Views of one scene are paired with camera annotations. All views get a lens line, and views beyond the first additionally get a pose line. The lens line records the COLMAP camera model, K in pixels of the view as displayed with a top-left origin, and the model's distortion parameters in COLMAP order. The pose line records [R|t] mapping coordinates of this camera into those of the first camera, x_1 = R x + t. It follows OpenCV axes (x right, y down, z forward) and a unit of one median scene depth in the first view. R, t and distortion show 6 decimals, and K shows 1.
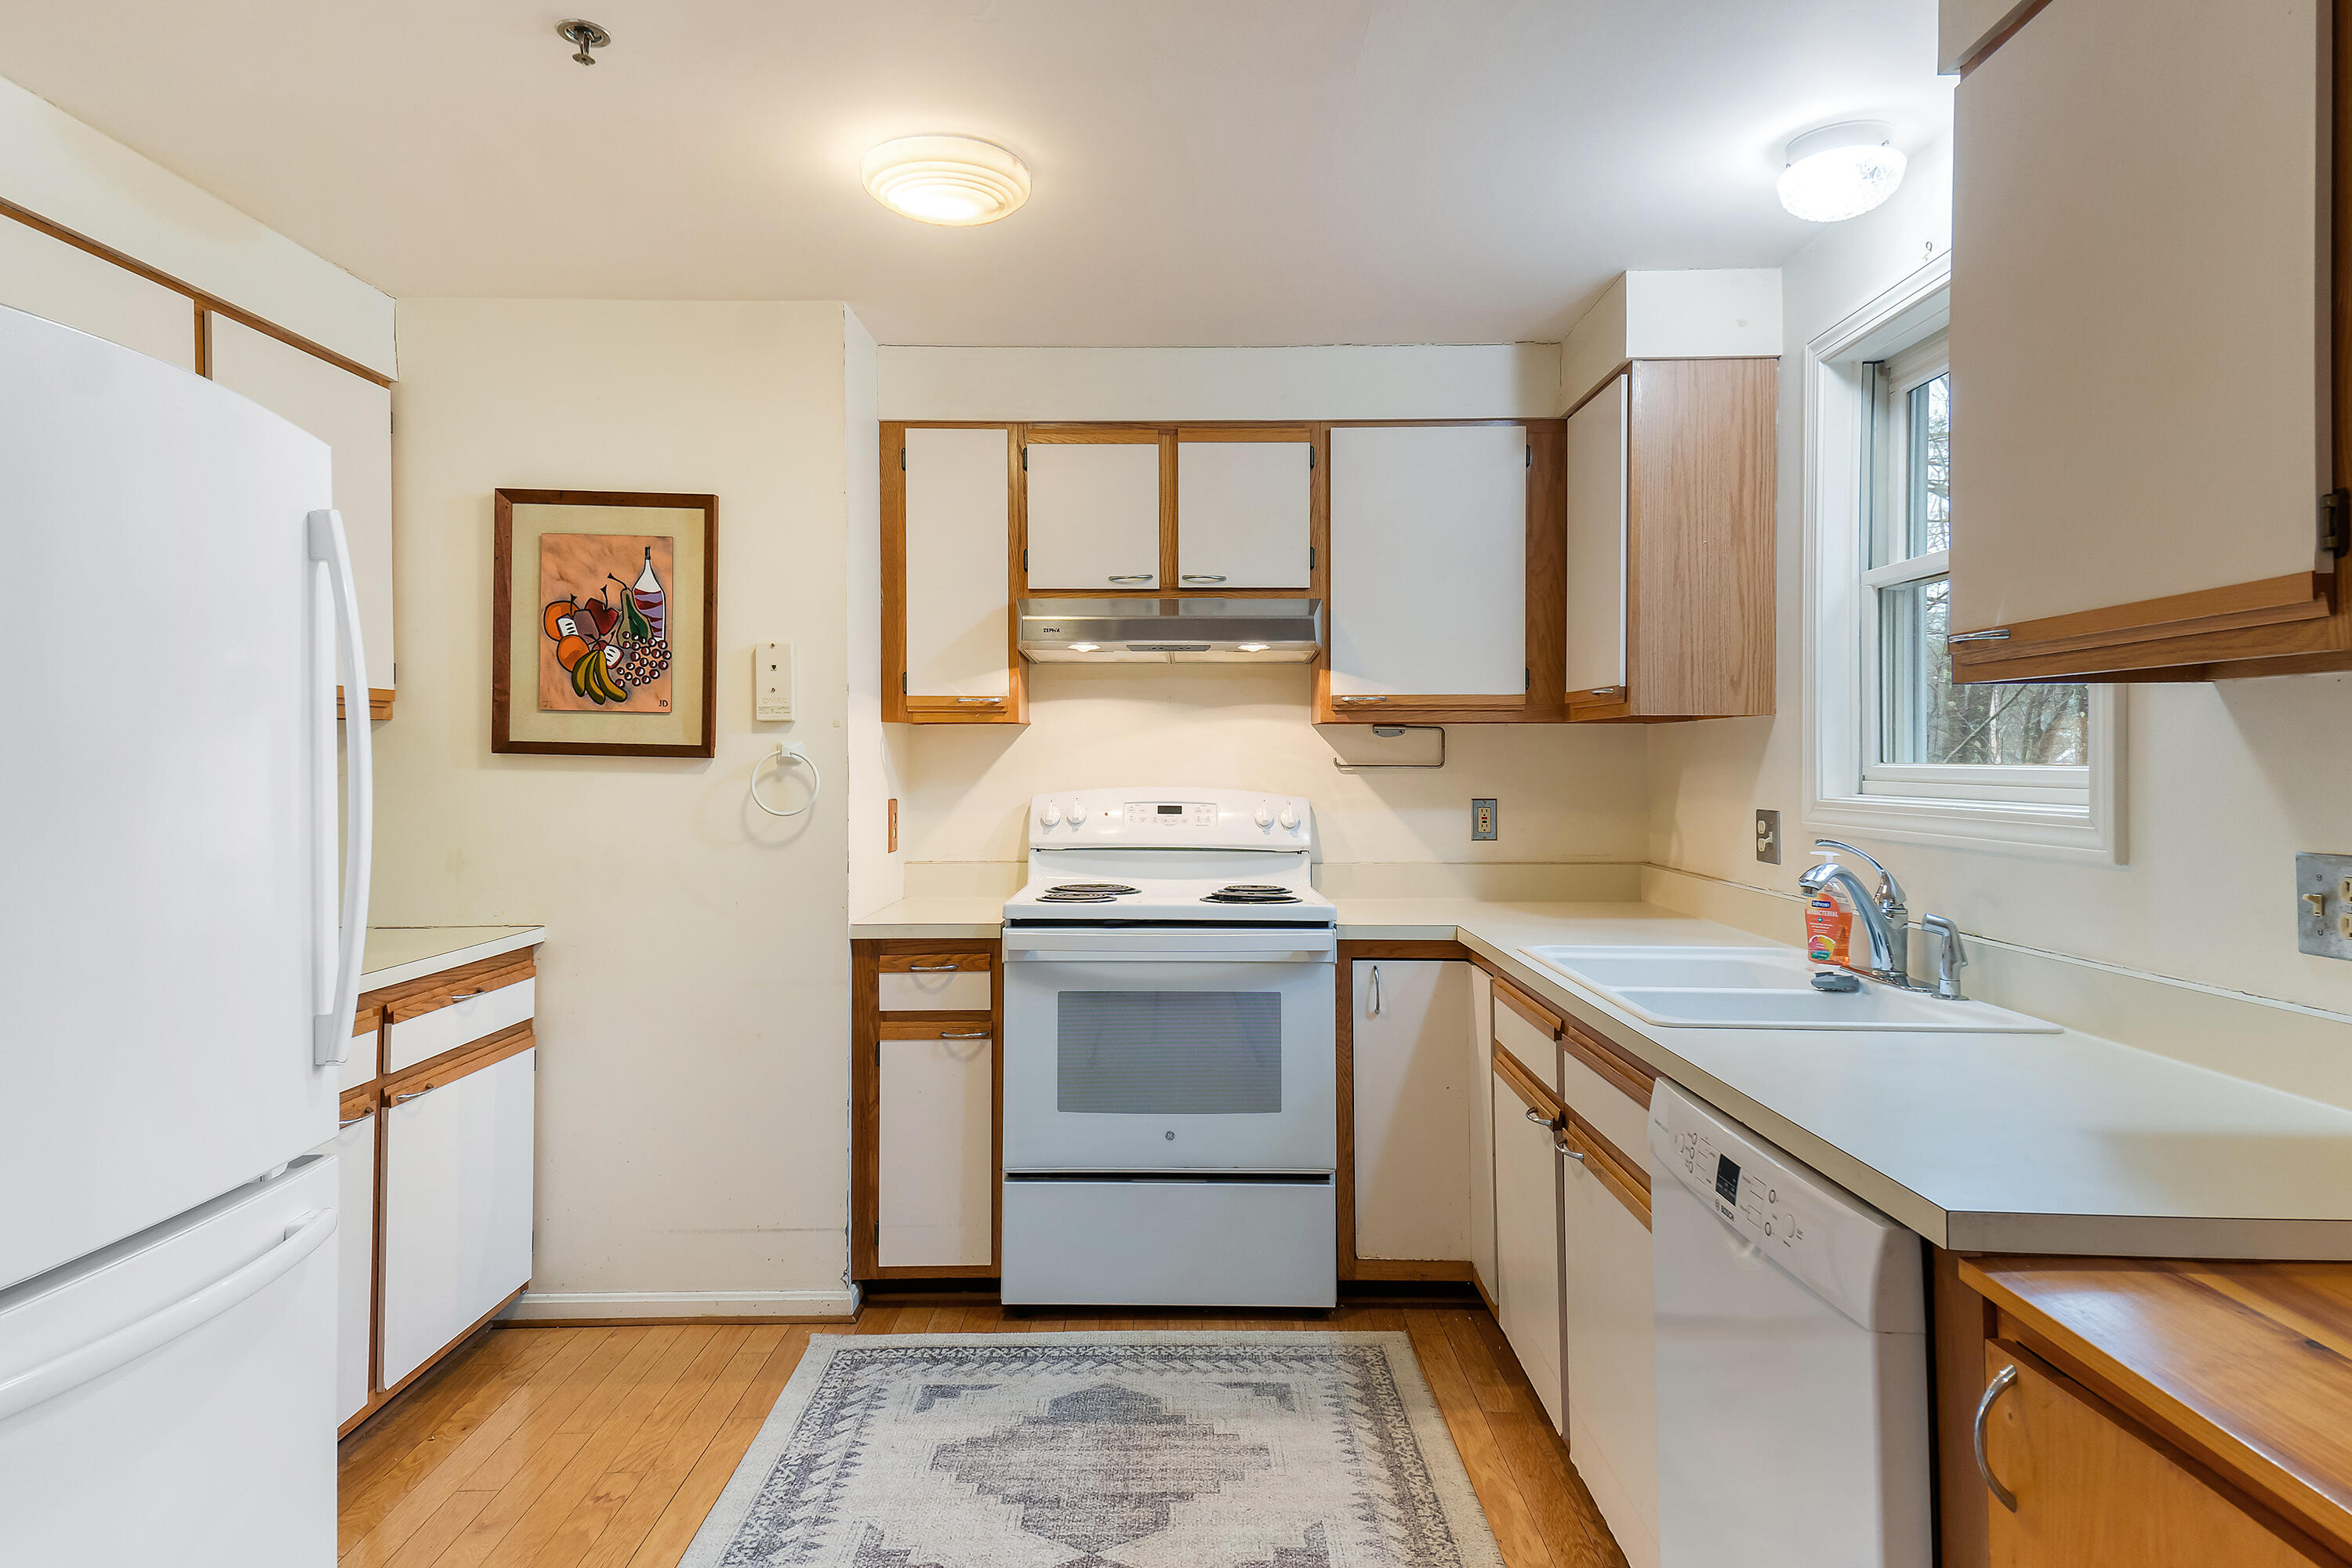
lens RADIAL K [[1467.7, 0, 1167.5], [0, 1467.7, 767.9], [0, 0, 1]] dist [0.076172, 0.000787]
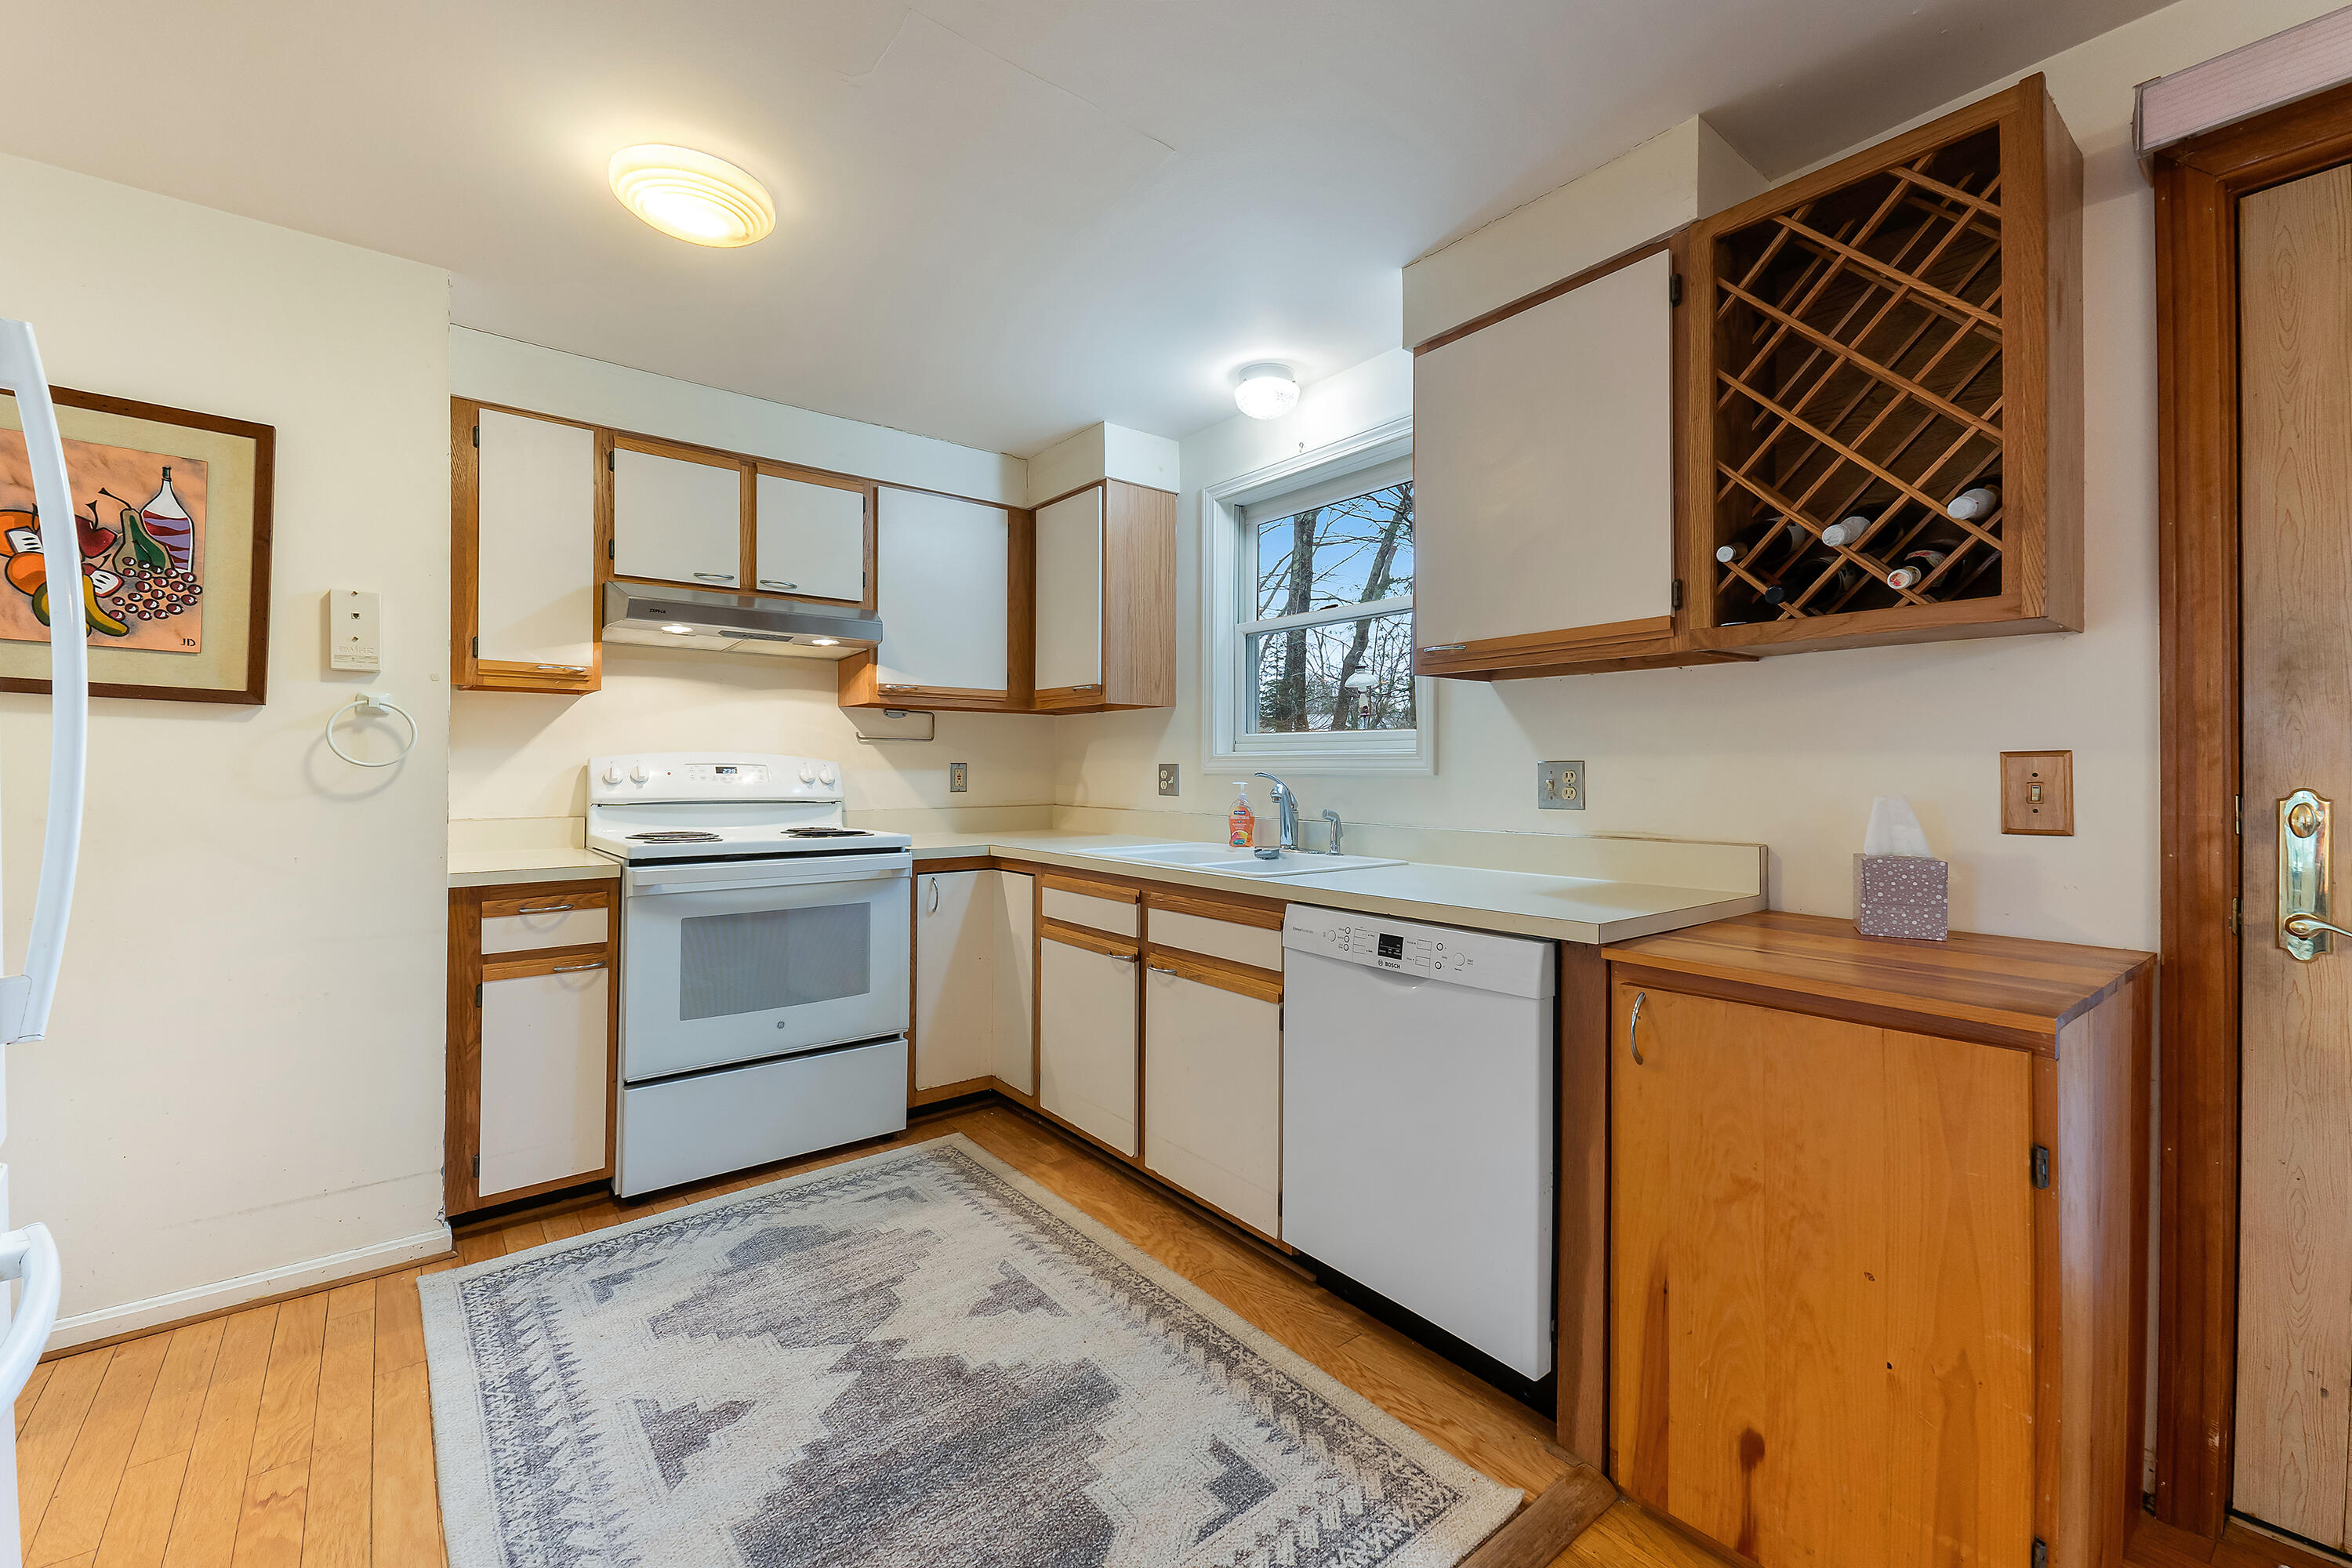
lens RADIAL K [[974.6, 0, 1180.3], [0, 974.6, 768.7], [0, 0, 1]] dist [0.020482, 0.000096]
pose [[0.763103, 0.004351, 0.646262, -0.271455], [0.001373, 0.999964, -0.008354, 0.039584], [-0.646275, 0.007262, 0.763070, 0.144830]]
